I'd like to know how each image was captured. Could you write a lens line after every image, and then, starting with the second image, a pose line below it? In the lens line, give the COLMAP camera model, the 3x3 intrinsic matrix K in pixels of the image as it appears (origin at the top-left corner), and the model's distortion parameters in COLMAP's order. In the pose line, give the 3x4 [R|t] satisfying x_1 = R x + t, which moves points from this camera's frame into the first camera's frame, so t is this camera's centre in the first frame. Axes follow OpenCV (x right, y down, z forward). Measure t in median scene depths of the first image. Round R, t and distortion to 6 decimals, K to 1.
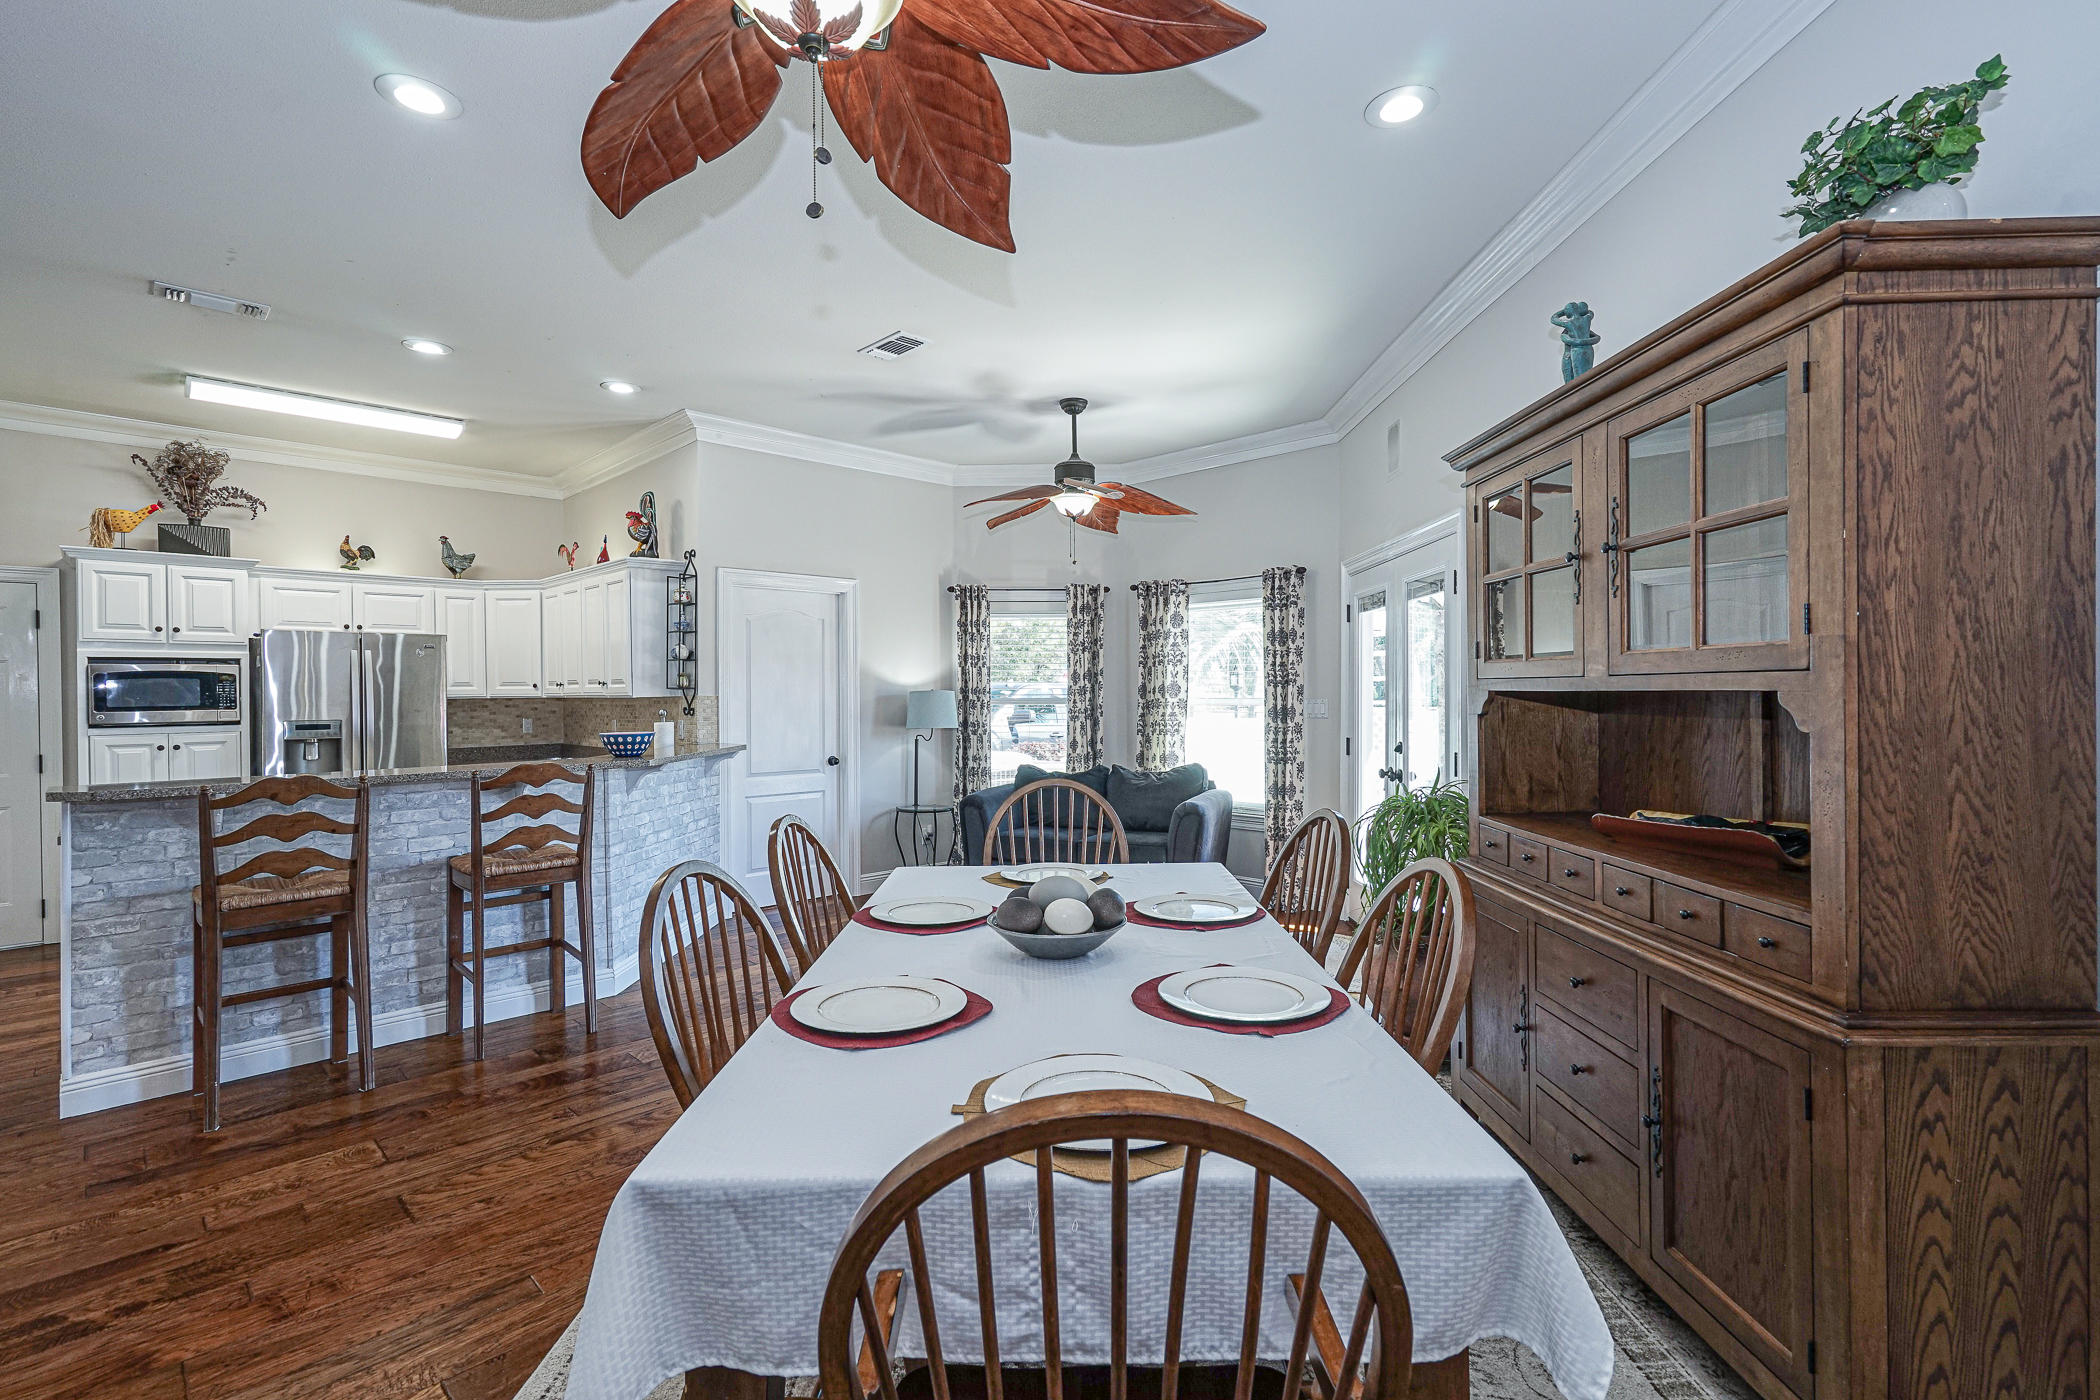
lens RADIAL K [[953.3, 0, 1045.7], [0, 953.3, 700.4], [0, 0, 1]] dist [-0.000349, 0.007667]
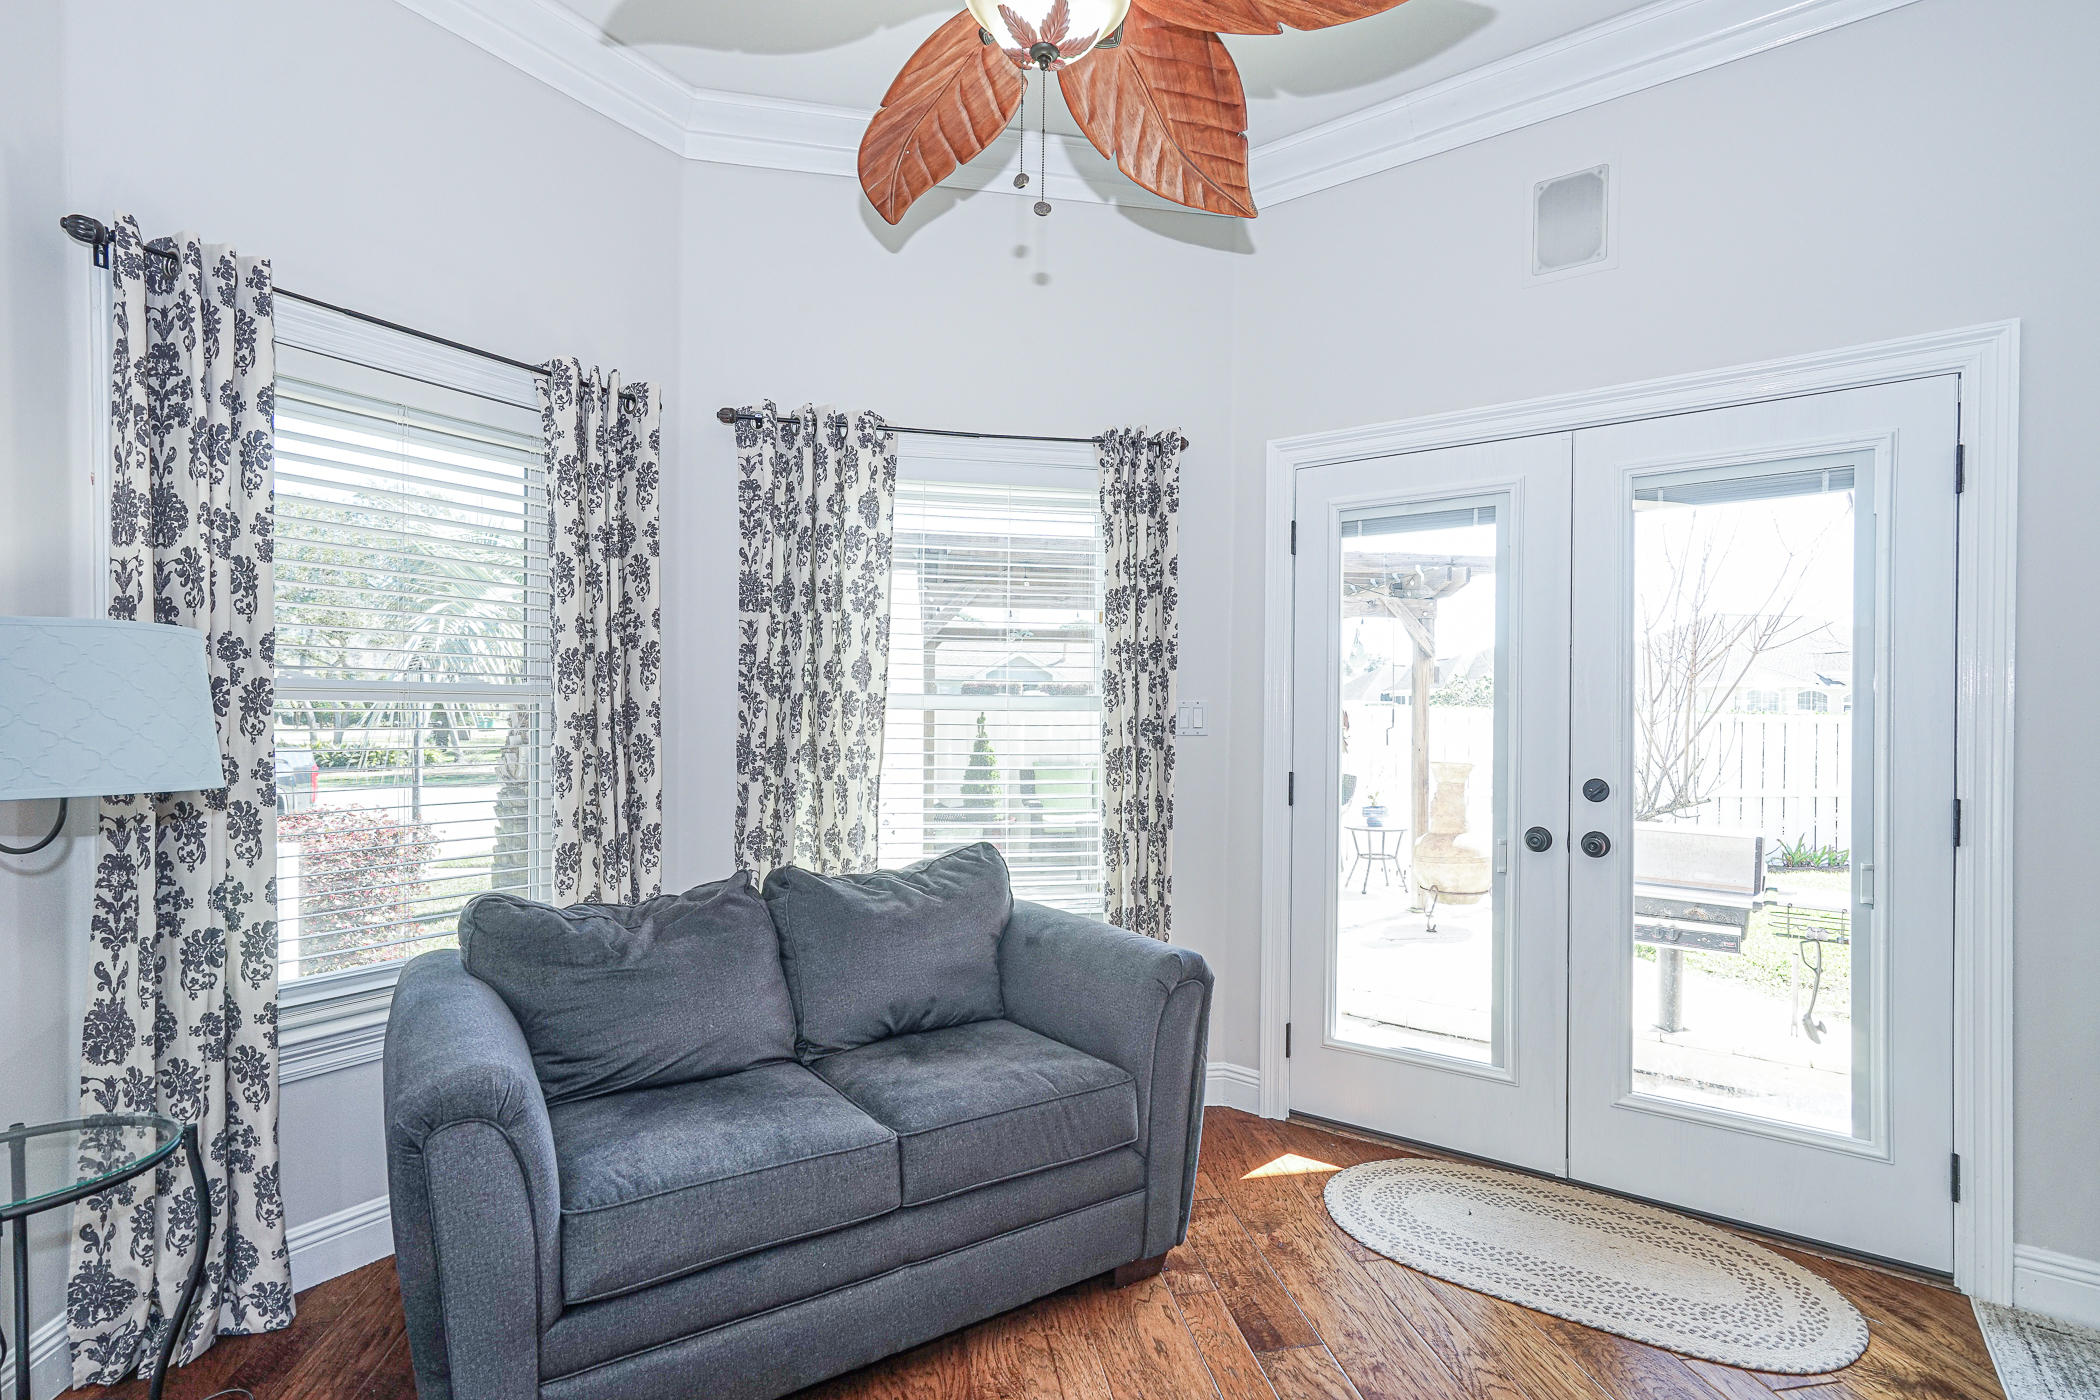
lens RADIAL K [[968.6, 0, 1047.7], [0, 968.6, 721.7], [0, 0, 1]] dist [0.001909, 0.000450]
pose [[0.566258, 0.005558, 0.824209, -0.208943], [-0.008461, 0.999964, -0.000930, 0.012789], [-0.824184, -0.006447, 0.566285, 0.820355]]
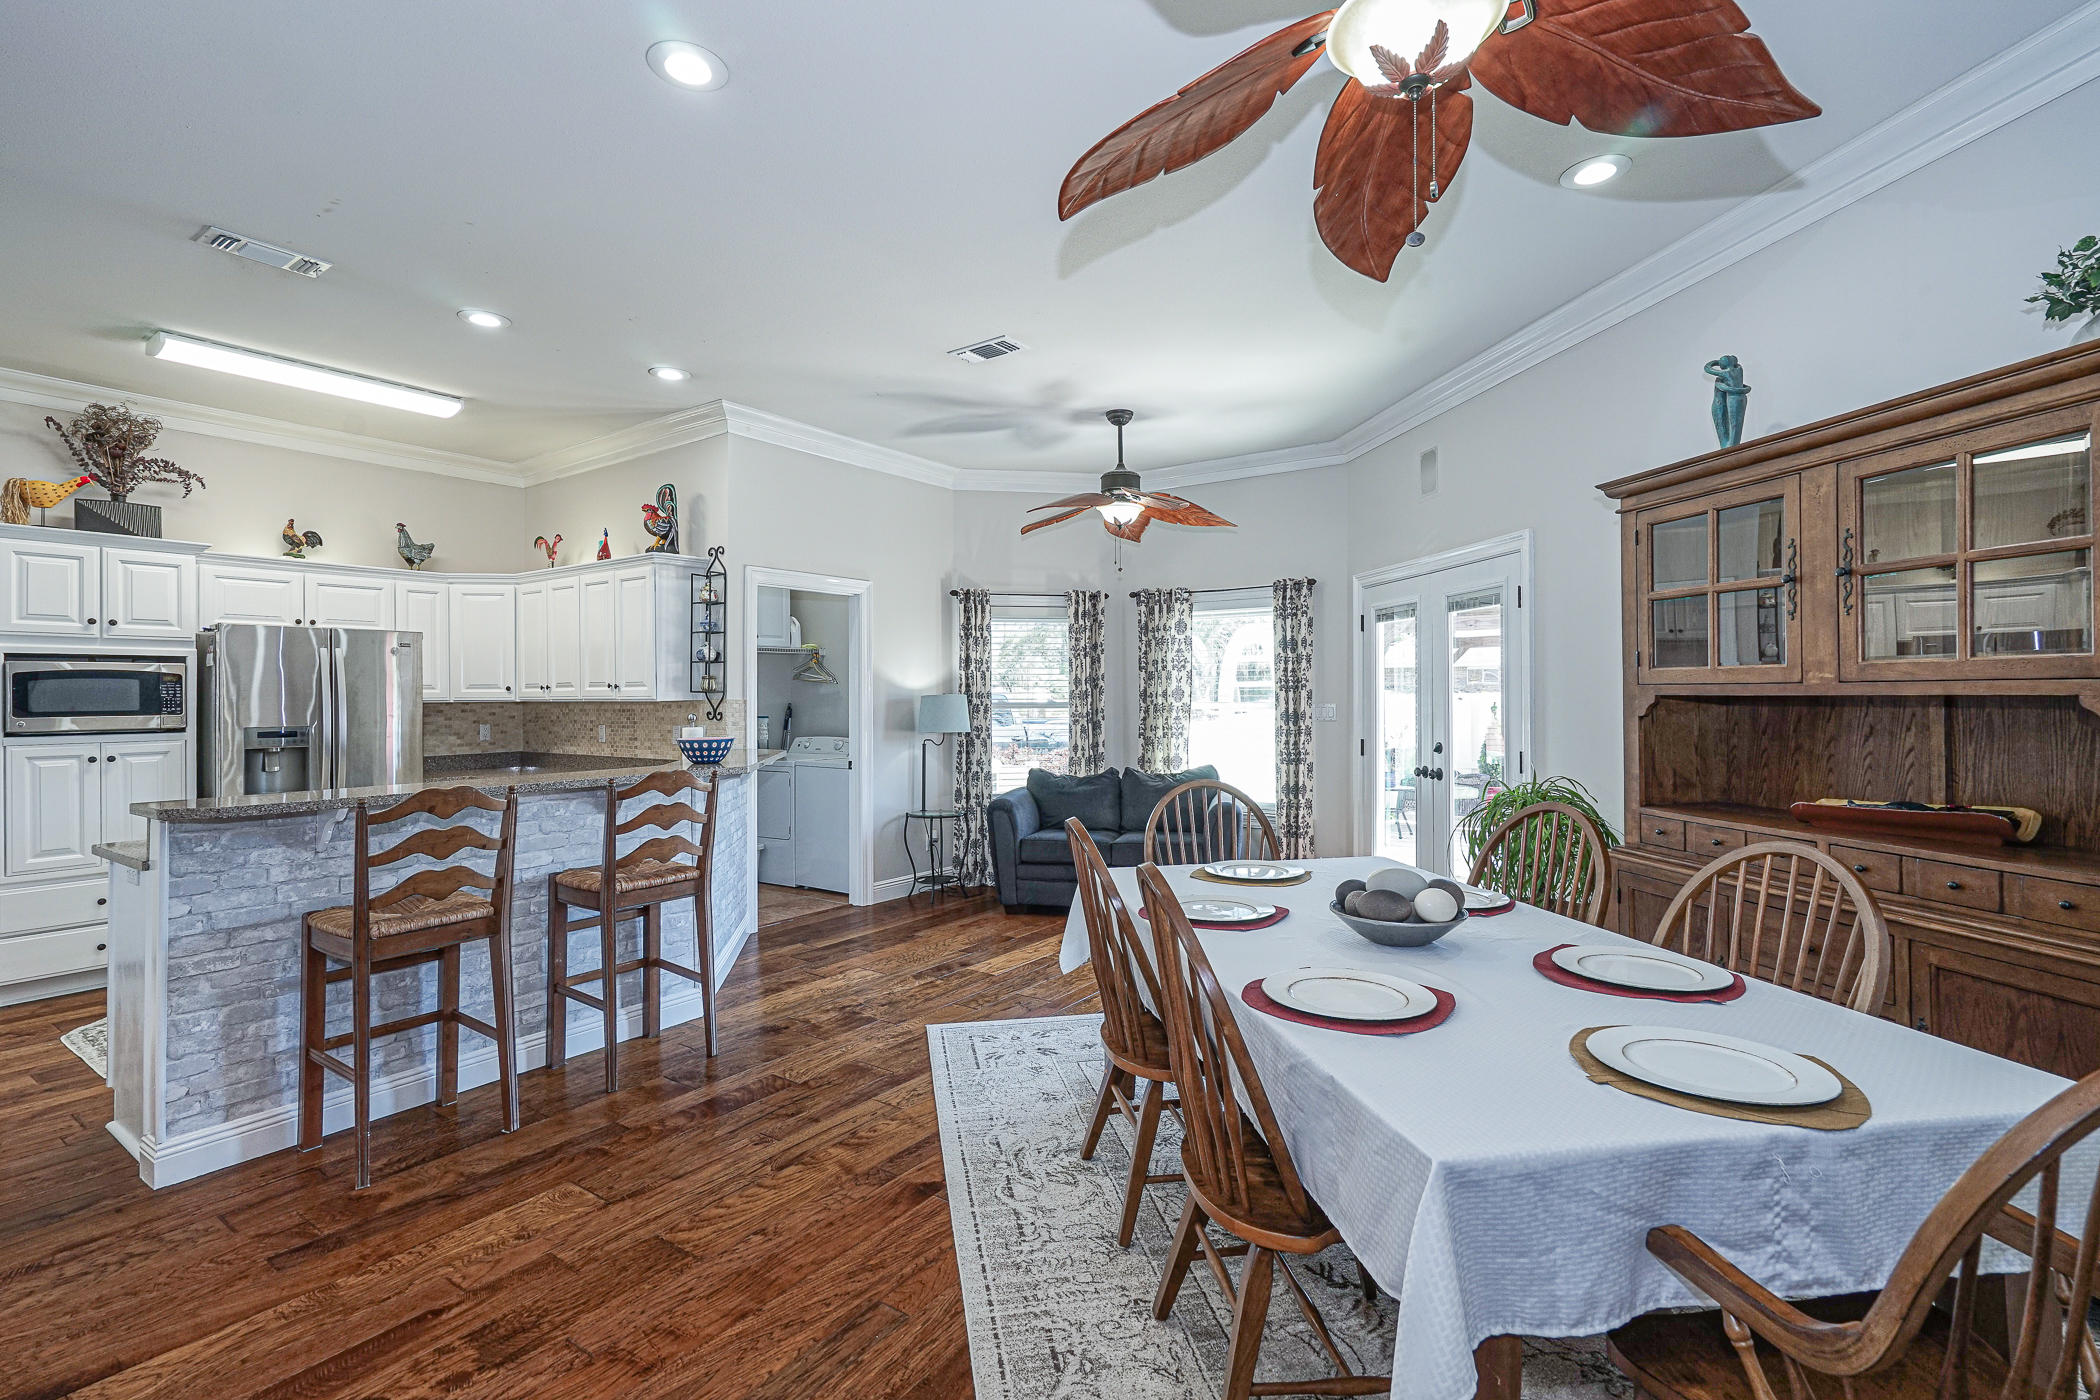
lens RADIAL K [[951.5, 0, 1042.3], [0, 951.5, 693.8], [0, 0, 1]] dist [-0.003403, 0.009784]
pose [[0.985620, 0.002211, 0.168961, -0.221212], [-0.000139, 0.999925, -0.012270, 0.001220], [-0.168975, 0.012070, 0.985546, 0.009365]]
